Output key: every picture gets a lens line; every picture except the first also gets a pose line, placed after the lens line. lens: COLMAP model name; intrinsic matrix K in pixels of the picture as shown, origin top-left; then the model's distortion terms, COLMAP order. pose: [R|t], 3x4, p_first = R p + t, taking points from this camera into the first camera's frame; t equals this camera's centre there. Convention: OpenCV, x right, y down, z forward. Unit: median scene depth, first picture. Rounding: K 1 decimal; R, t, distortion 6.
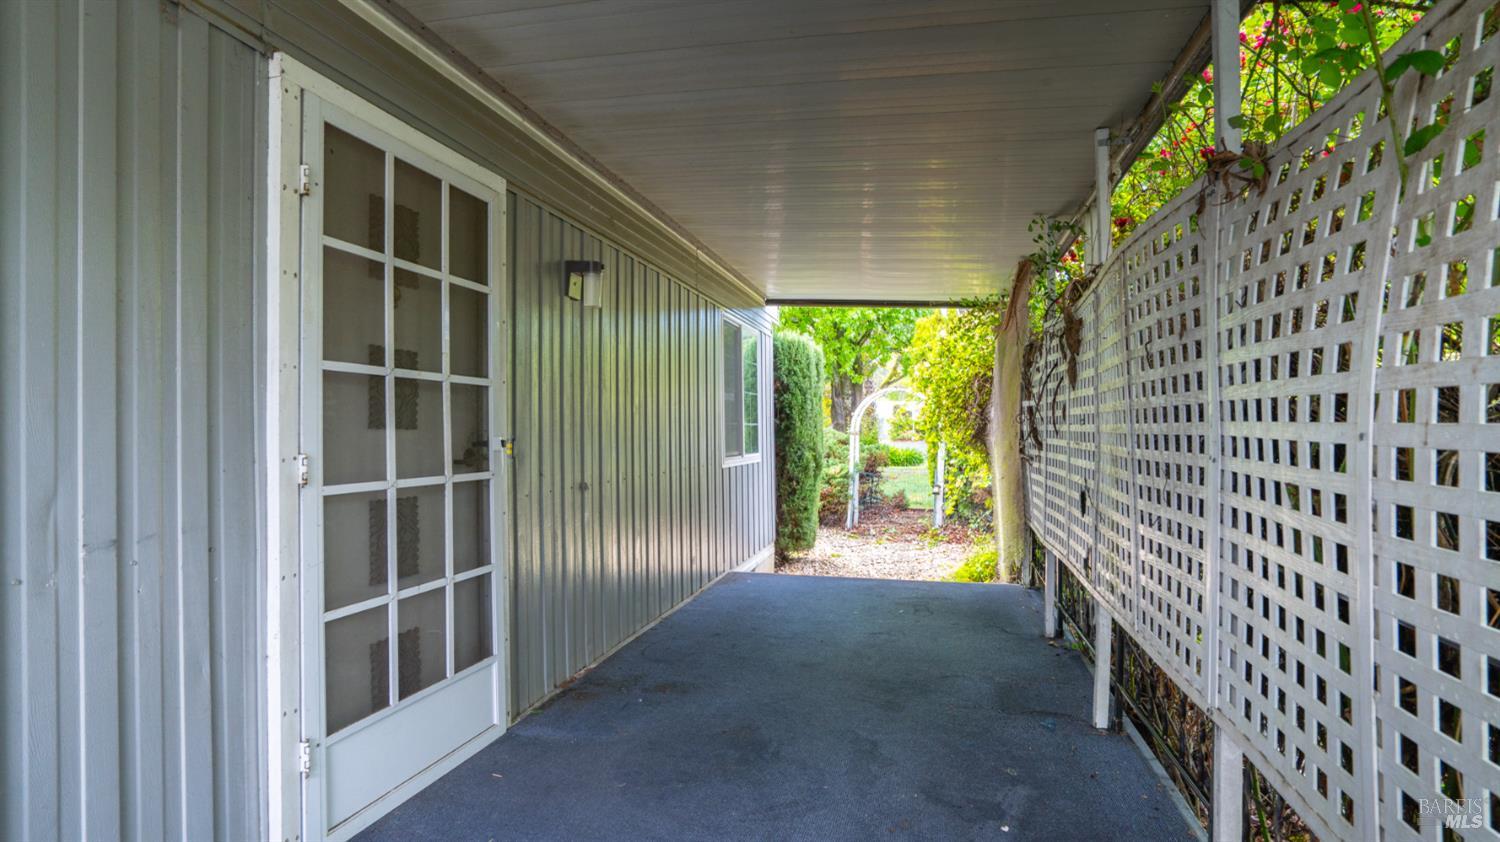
lens RADIAL K [[744.8, 0, 750.0], [0, 744.8, 421.0], [0, 0, 1]] dist [0.000149, -0.000003]
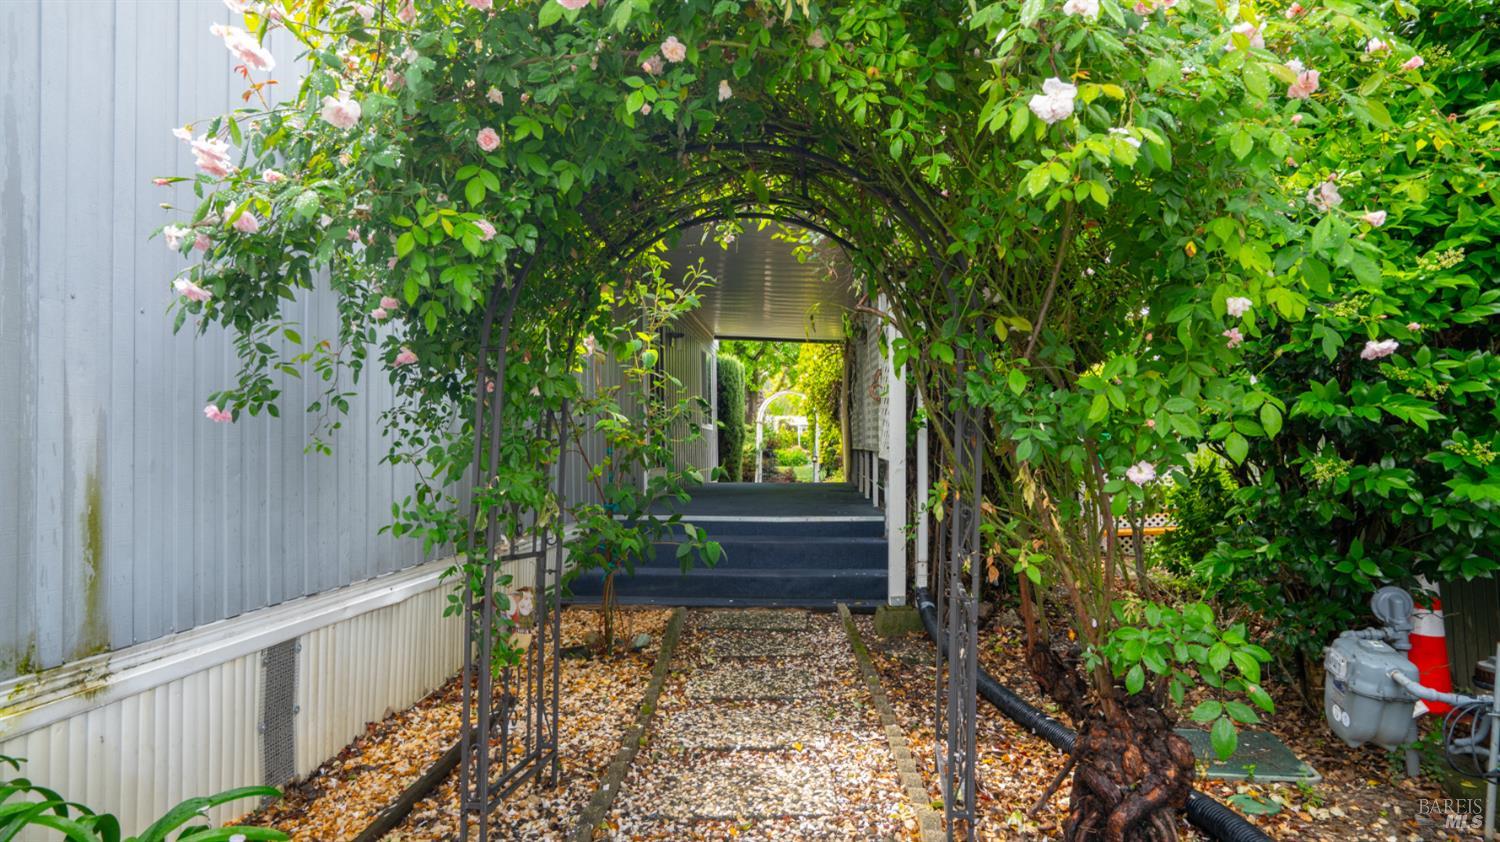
lens RADIAL K [[815.2, 0, 750.0], [0, 815.2, 421.0], [0, 0, 1]] dist [0.002847, 0.000578]
pose [[0.987894, 0.000107, 0.155131, -0.170906], [0.003223, 0.999770, -0.021211, 0.064815], [-0.155097, 0.021454, 0.987666, -0.776608]]
